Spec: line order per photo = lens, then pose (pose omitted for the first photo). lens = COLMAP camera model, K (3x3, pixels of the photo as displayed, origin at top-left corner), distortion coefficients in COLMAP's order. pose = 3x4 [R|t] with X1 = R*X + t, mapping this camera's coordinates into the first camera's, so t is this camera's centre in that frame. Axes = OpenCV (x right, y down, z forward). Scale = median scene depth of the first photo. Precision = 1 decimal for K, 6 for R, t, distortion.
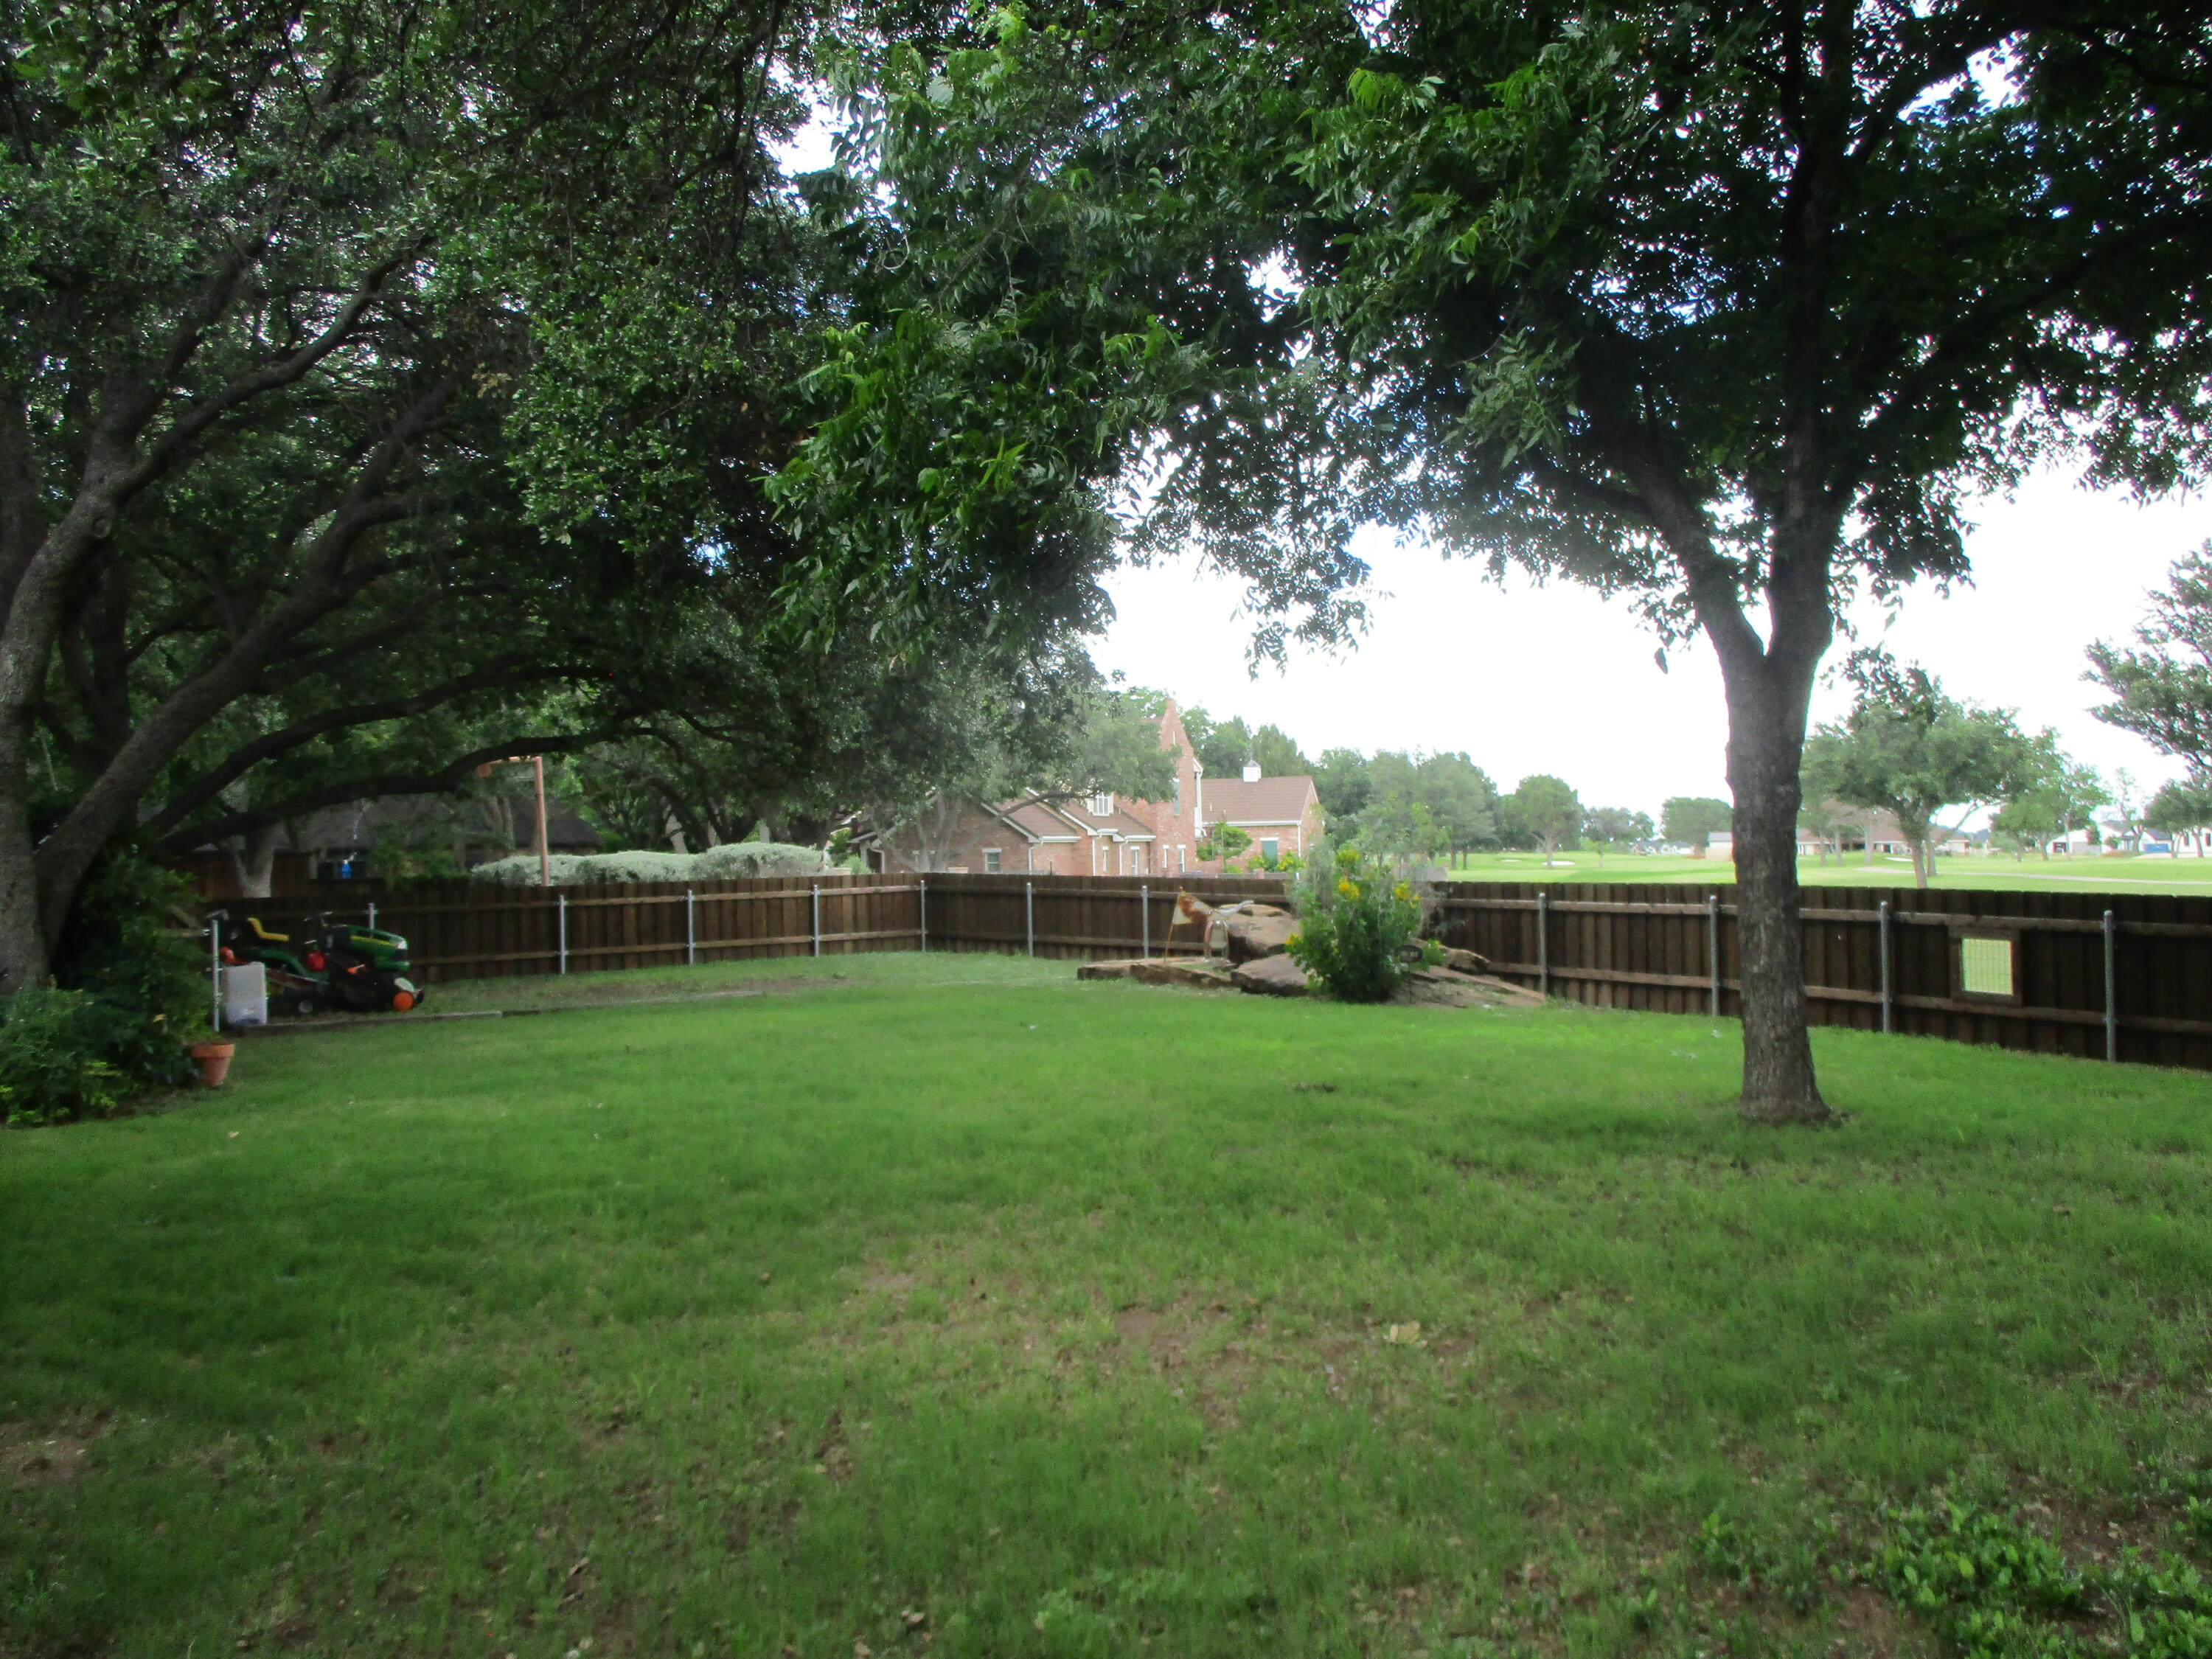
lens RADIAL K [[1846.7, 0, 1101.9], [0, 1846.7, 819.4], [0, 0, 1]] dist [-0.023067, 0.007134]
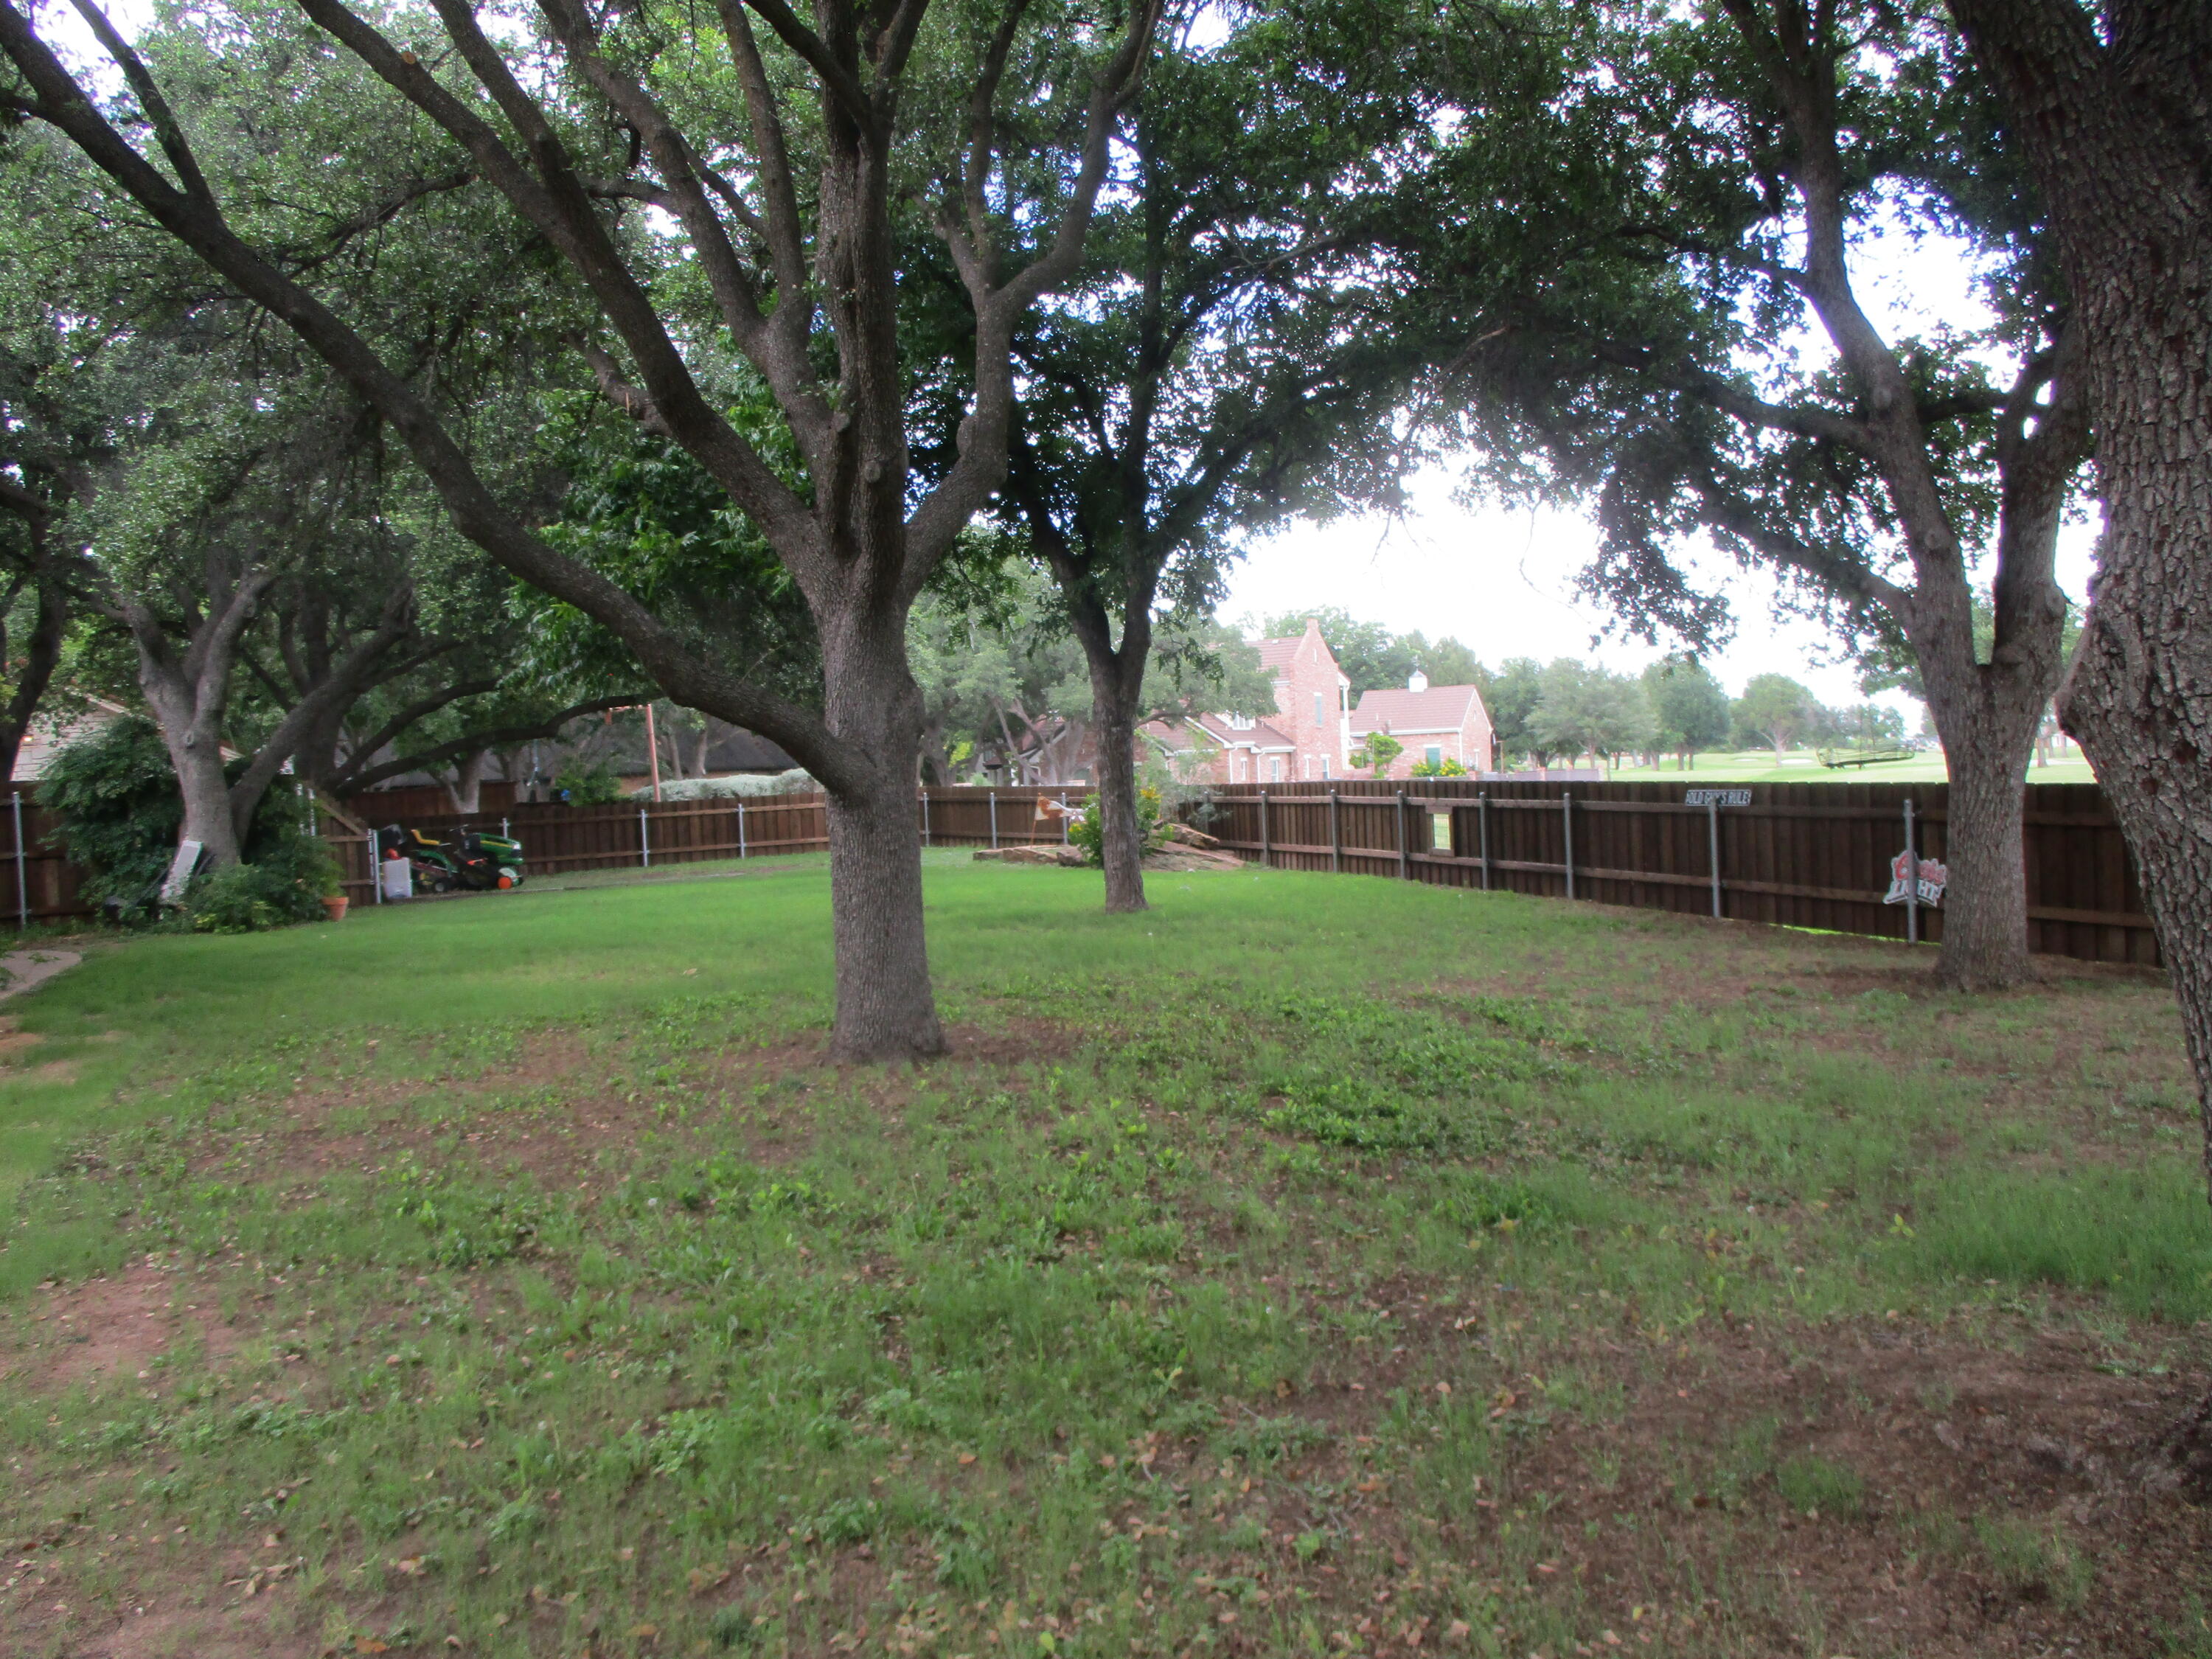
lens RADIAL K [[1850.2, 0, 1106.0], [0, 1850.2, 829.5], [0, 0, 1]] dist [-0.067984, -0.000319]
pose [[0.988738, -0.022152, -0.148010, 0.306375], [0.029937, 0.998271, 0.050578, -0.003703], [0.146634, -0.054439, 0.987692, -0.368364]]
